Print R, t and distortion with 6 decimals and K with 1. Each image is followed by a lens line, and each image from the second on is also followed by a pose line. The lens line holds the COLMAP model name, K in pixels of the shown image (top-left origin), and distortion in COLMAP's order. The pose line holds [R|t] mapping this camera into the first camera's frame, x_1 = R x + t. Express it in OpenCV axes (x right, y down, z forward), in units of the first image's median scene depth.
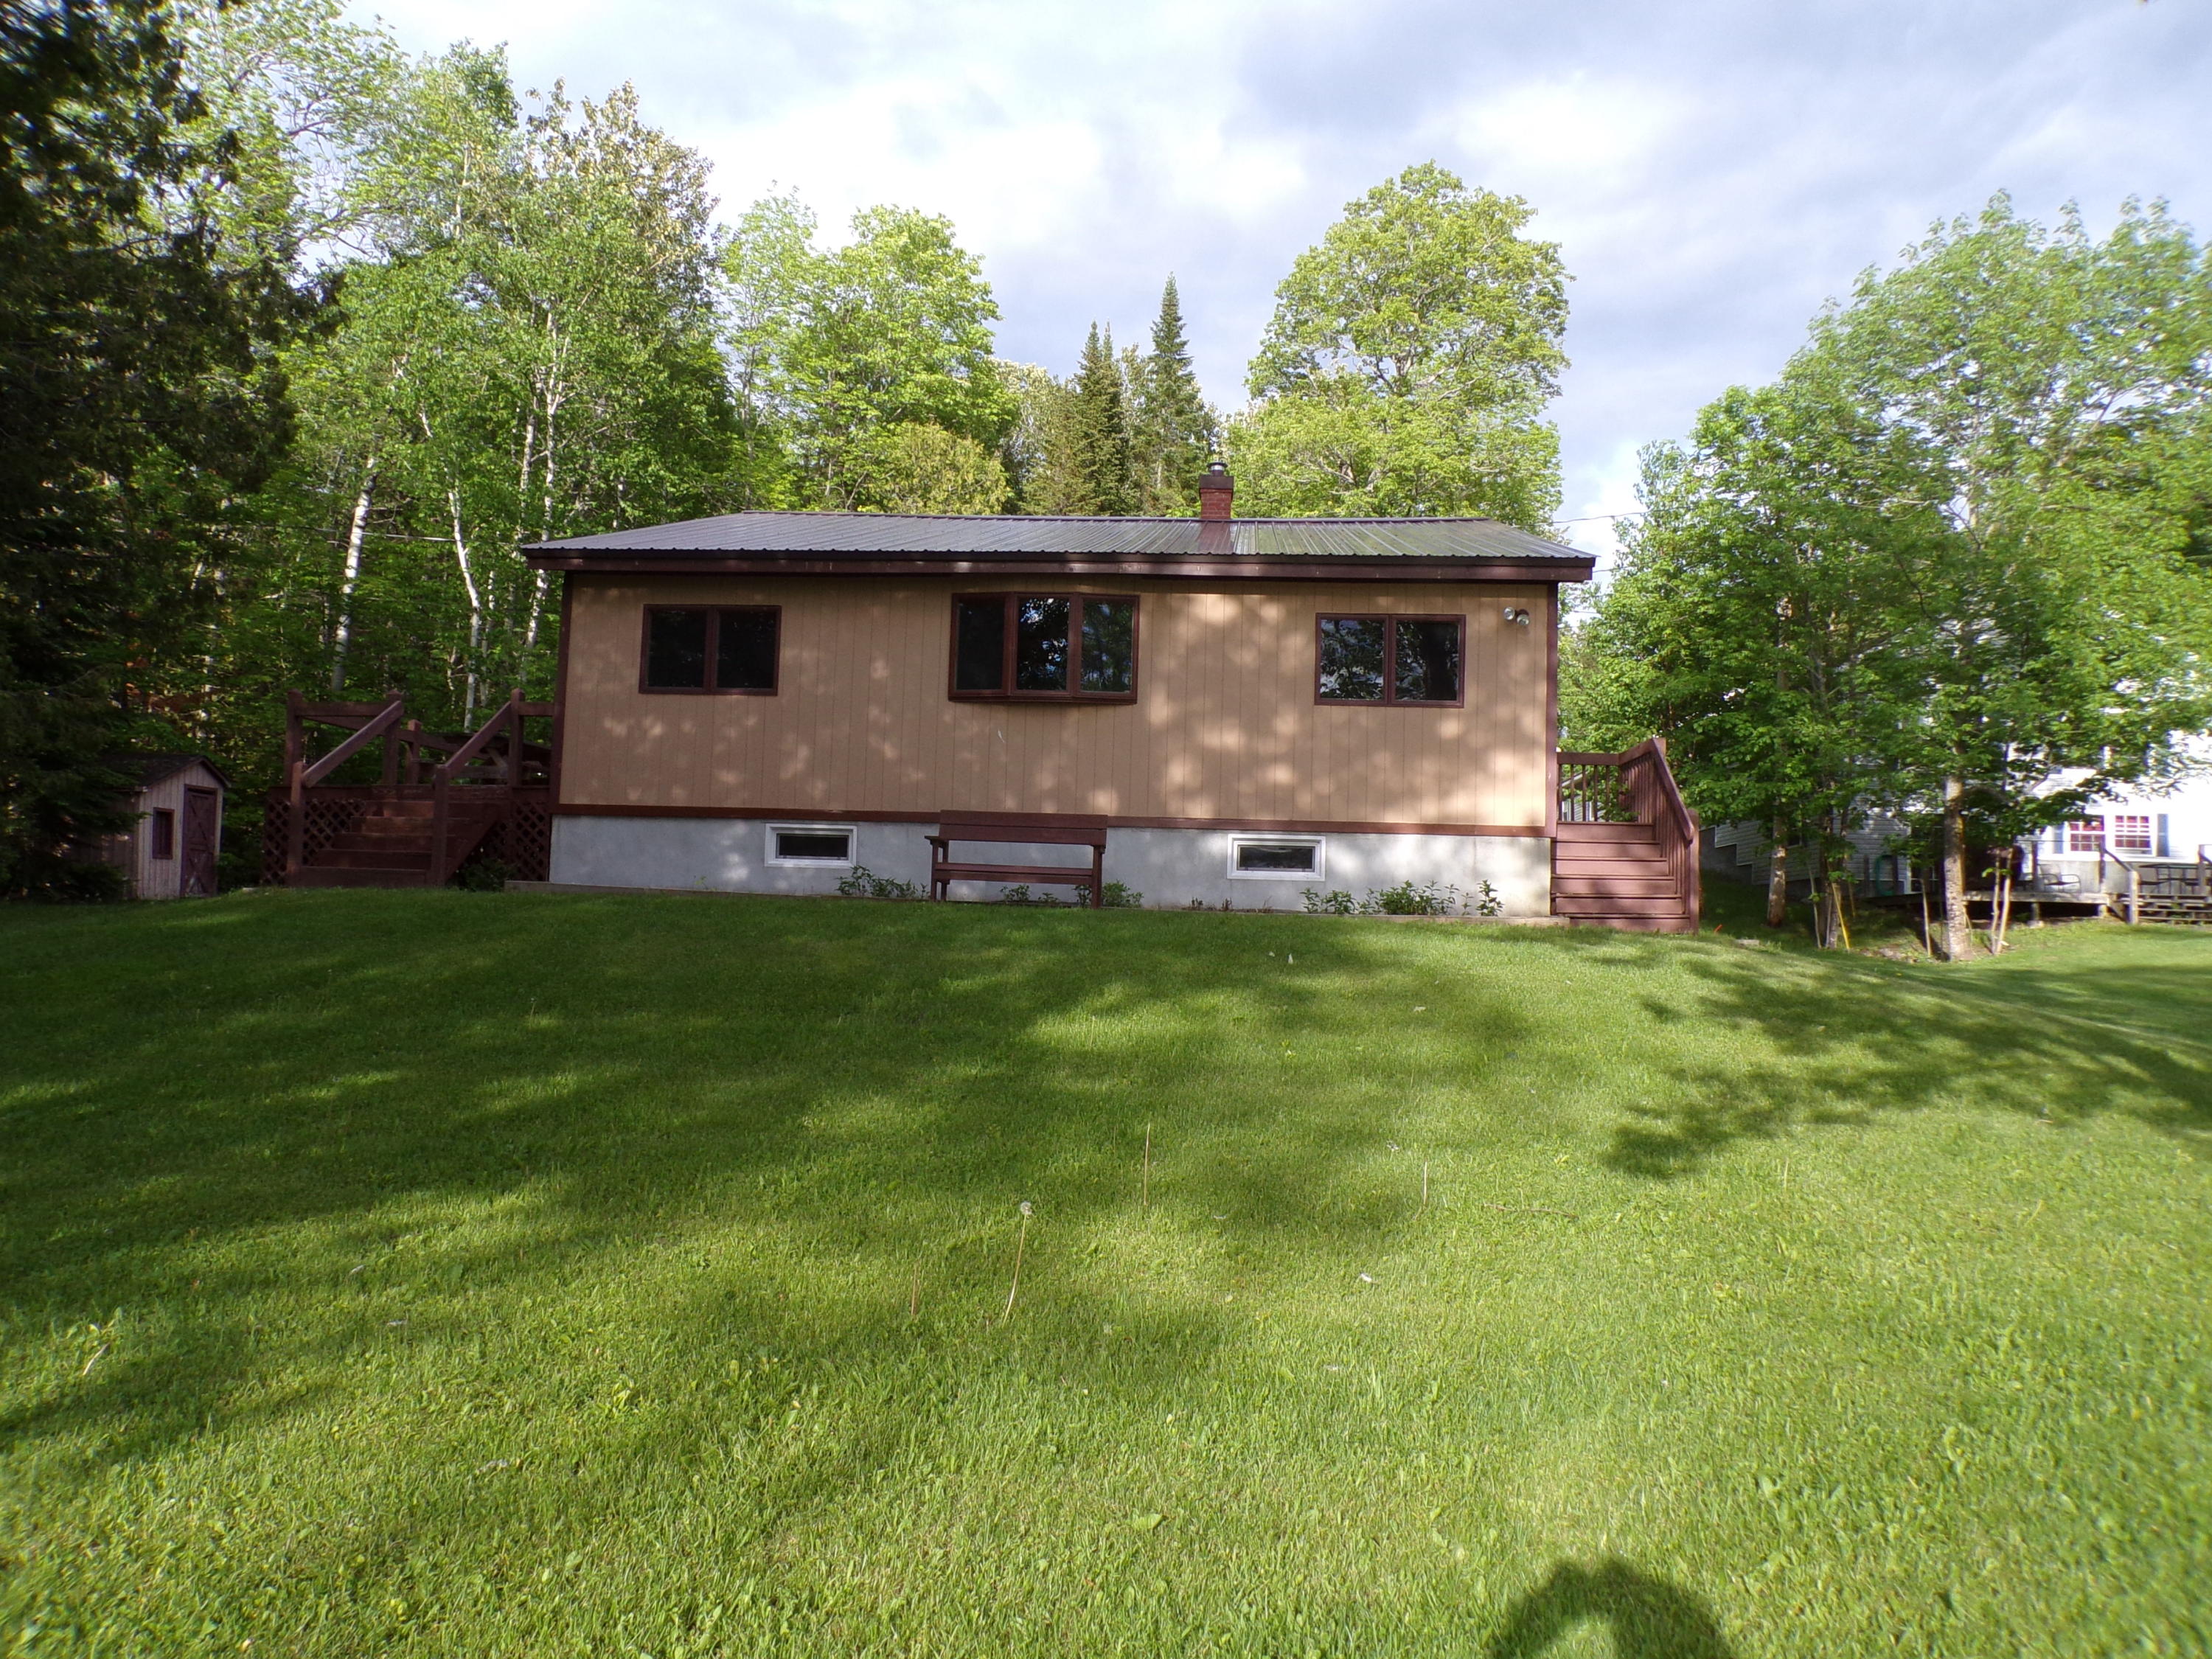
lens RADIAL K [[1506.7, 0, 1106.0], [0, 1506.7, 829.5], [0, 0, 1]] dist [-0.018753, 0.000038]
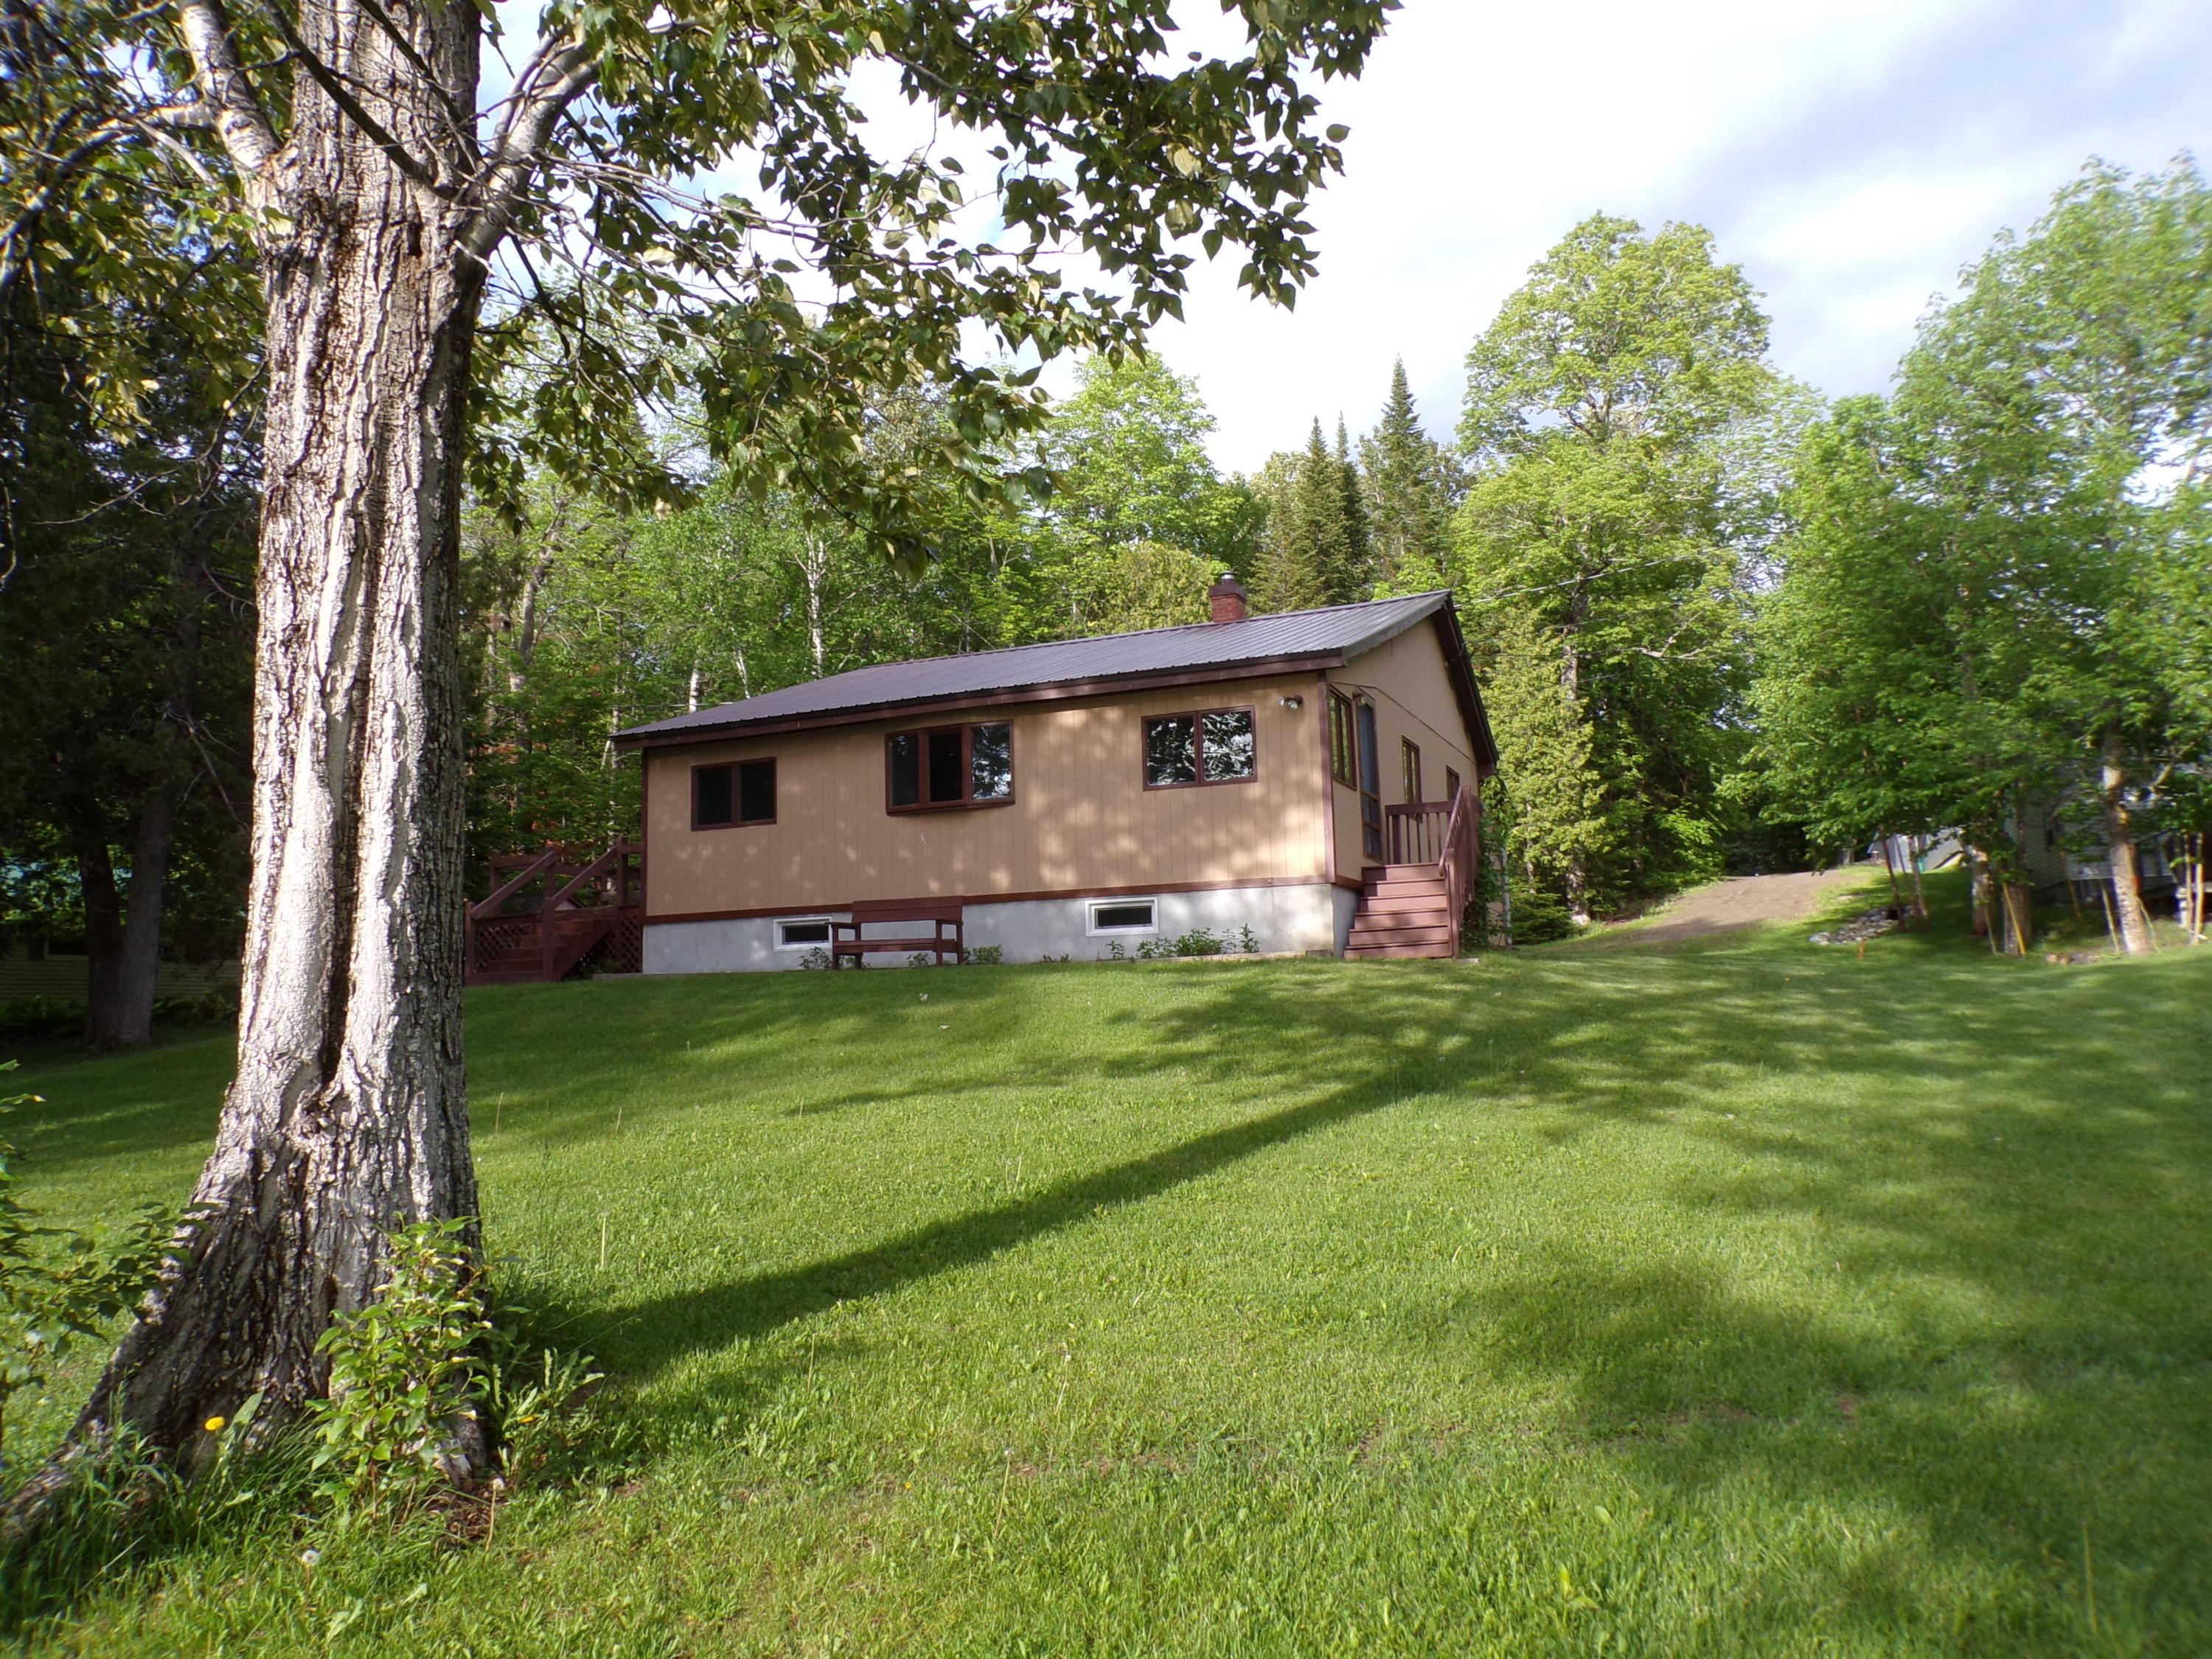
lens RADIAL K [[1506.7, 0, 1106.0], [0, 1506.7, 829.5], [0, 0, 1]] dist [-0.018753, 0.000038]
pose [[0.943875, -0.093031, -0.316932, 0.482566], [0.079032, 0.995254, -0.056773, 0.015805], [0.320710, 0.028539, 0.946748, -0.171373]]
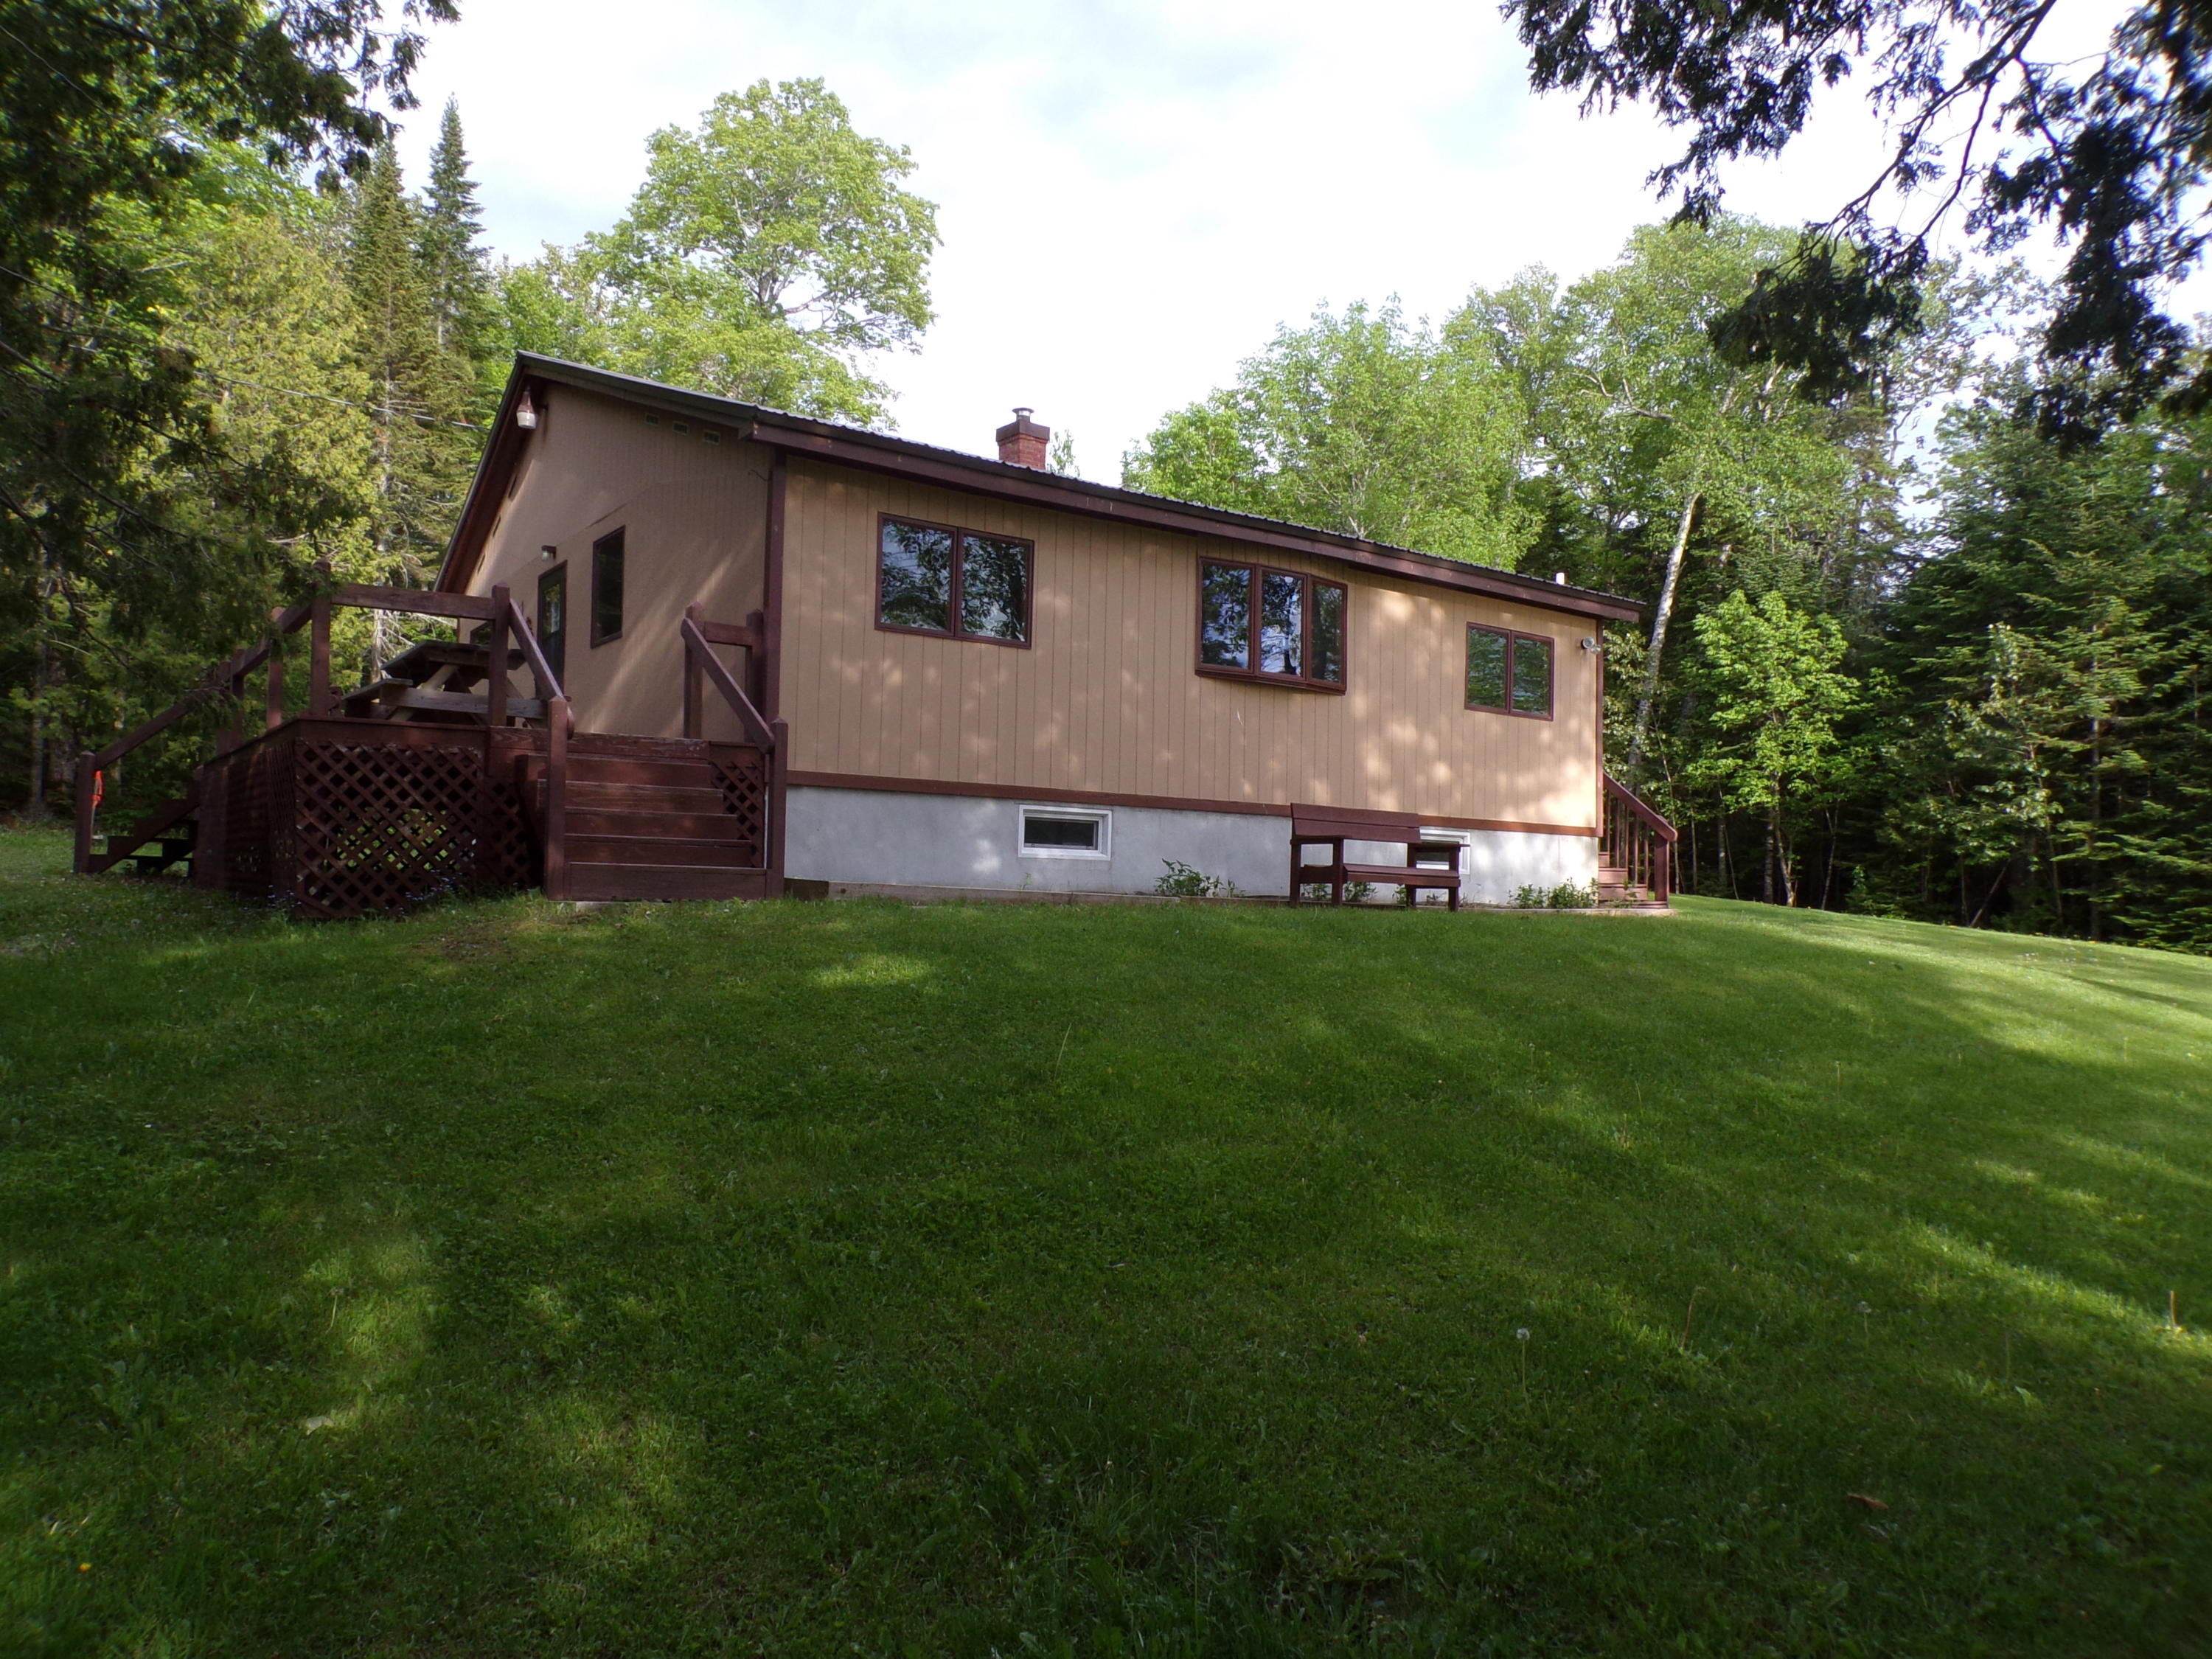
lens RADIAL K [[1506.7, 0, 1106.0], [0, 1506.7, 829.5], [0, 0, 1]] dist [-0.018753, 0.000038]
pose [[0.760170, 0.015201, 0.649547, -0.725643], [-0.048905, 0.998229, 0.033873, -0.020673], [-0.647881, -0.057515, 0.759567, 0.345803]]
